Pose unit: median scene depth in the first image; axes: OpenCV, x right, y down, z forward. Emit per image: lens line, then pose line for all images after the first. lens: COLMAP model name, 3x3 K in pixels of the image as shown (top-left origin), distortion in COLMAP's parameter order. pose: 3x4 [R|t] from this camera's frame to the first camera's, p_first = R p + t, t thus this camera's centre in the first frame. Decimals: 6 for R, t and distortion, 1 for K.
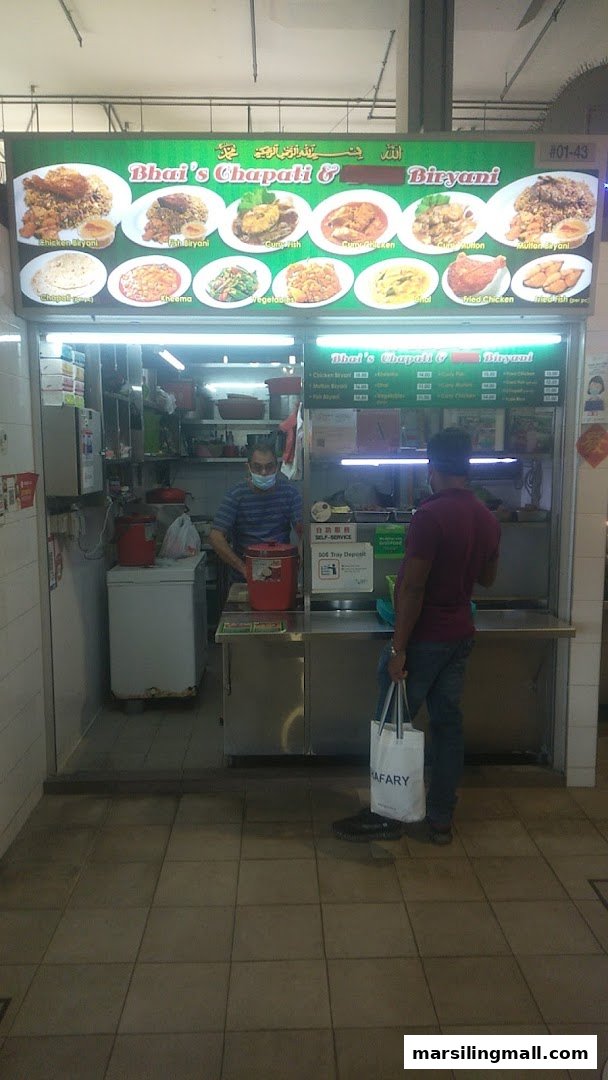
lens RADIAL K [[770.7, 0, 293.6], [0, 770.7, 543.8], [0, 0, 1]] dist [0.048742, -0.061681]
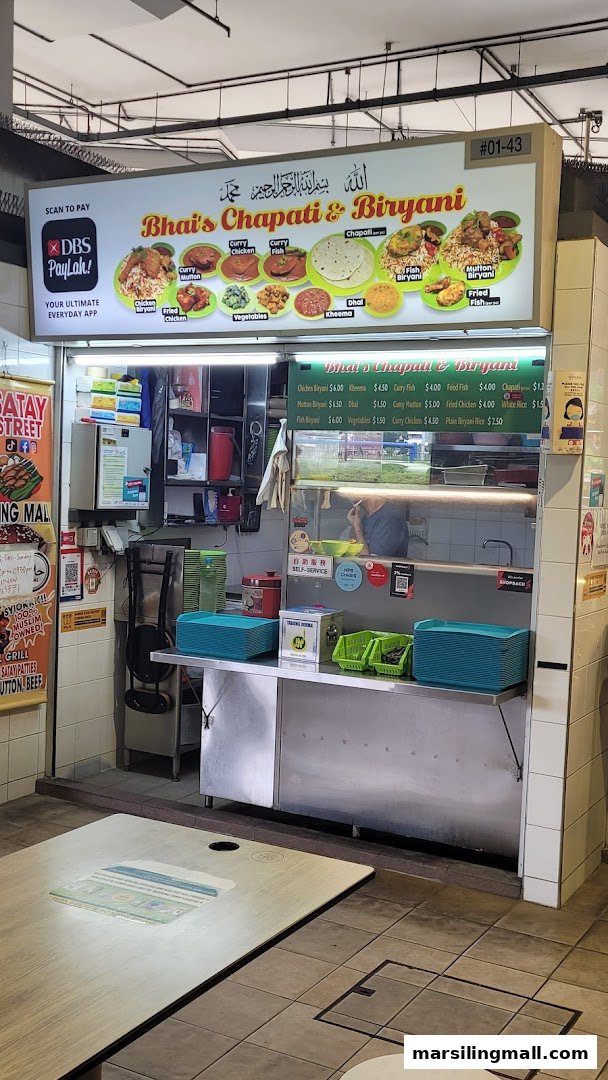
lens RADIAL K [[1148.9, 0, 307.8], [0, 1148.9, 554.8], [0, 0, 1]] dist [0.048933, 0.000000]
pose [[0.859242, 0.071701, -0.506520, 0.839659], [-0.105168, 0.993738, -0.037733, 0.028810], [0.500643, 0.085691, 0.861402, -0.198617]]
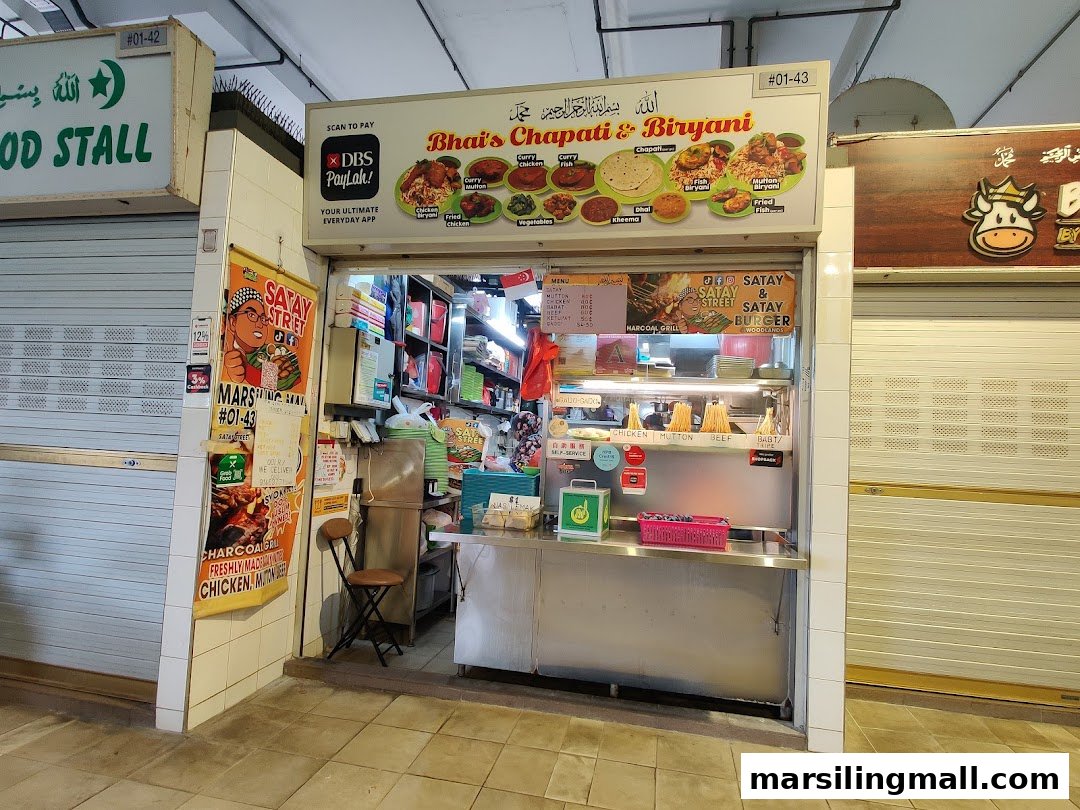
lens RADIAL K [[568.8, 0, 549.3], [0, 568.8, 407.4], [0, 0, 1]] dist [0.001738, -0.004397]
pose [[0.973140, 0.035594, -0.227445, 0.225788], [-0.078781, 0.979814, -0.183735, 0.084736], [0.216314, 0.196718, 0.956300, 0.284452]]
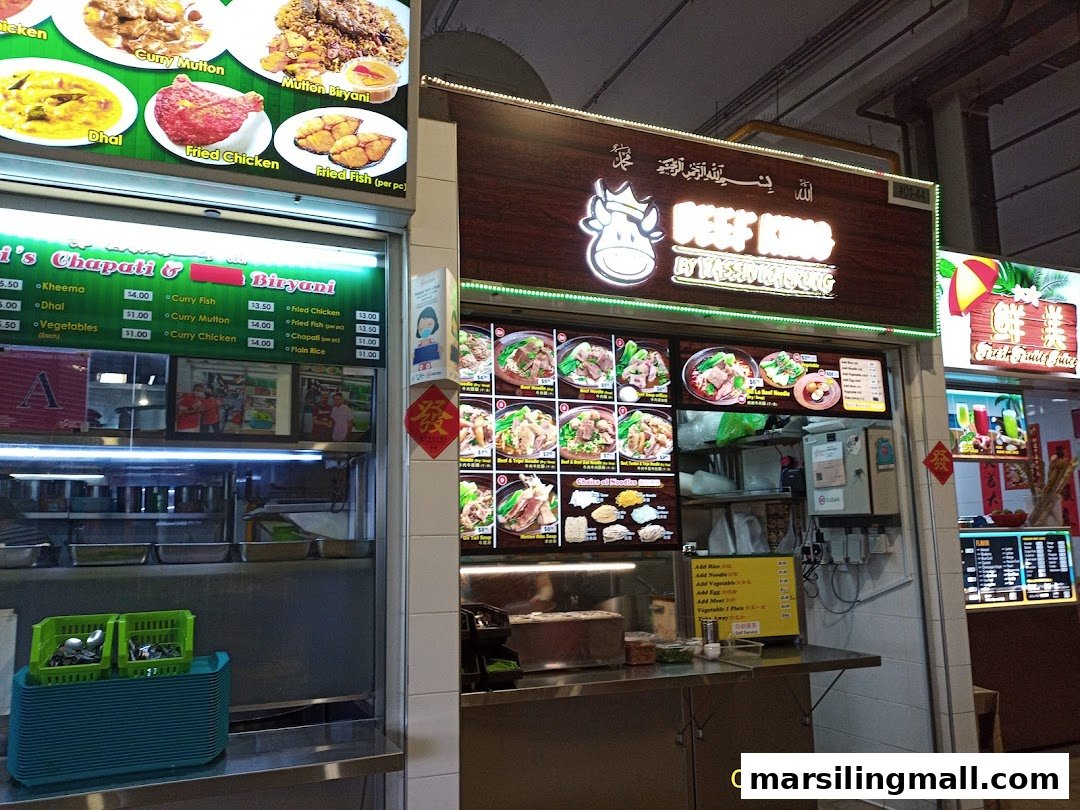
lens RADIAL K [[827.8, 0, 539.6], [0, 827.8, 420.1], [0, 0, 1]] dist [0.073280, -0.110291]
pose [[0.926174, 0.036427, 0.375333, 0.237574], [0.064791, 0.965150, -0.253549, 0.045475], [-0.371489, 0.259148, 0.891537, 0.415847]]
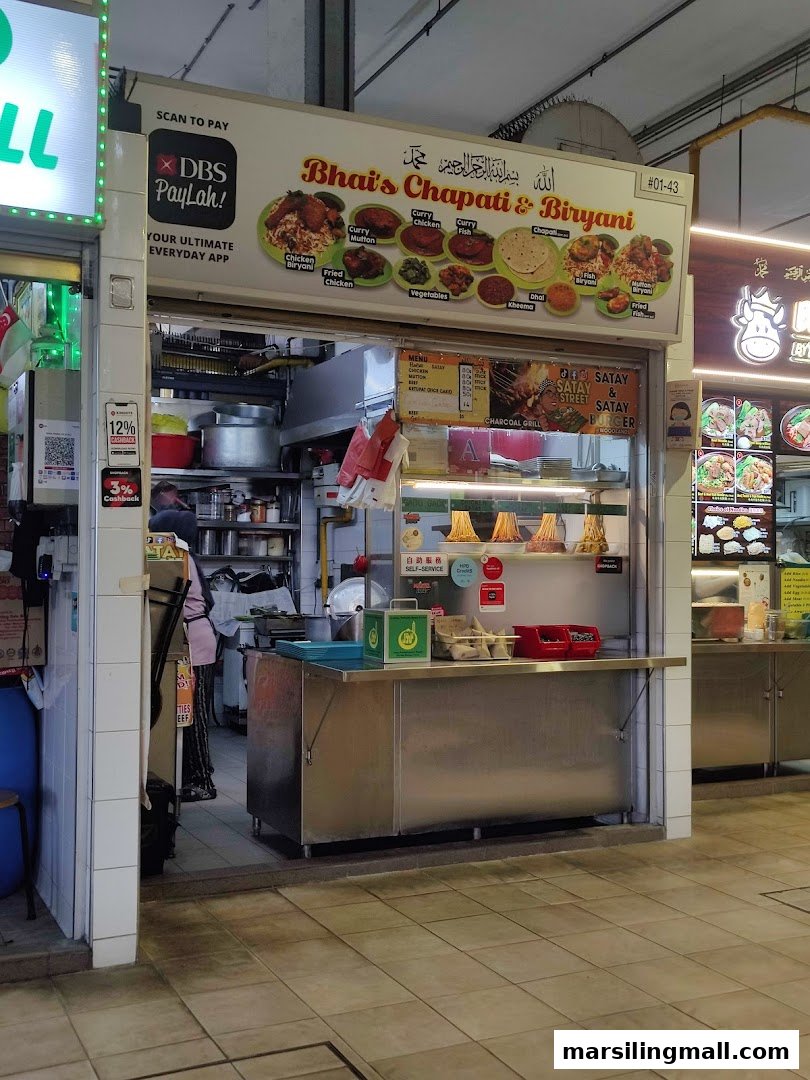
lens RADIAL K [[1162.2, 0, 375.0], [0, 1162.2, 544.4], [0, 0, 1]] dist [0.027960, 0.000000]
pose [[0.917245, 0.015685, 0.398015, -0.588829], [0.042311, 0.989735, -0.136509, 0.159049], [-0.396071, 0.142053, 0.907165, -0.183152]]
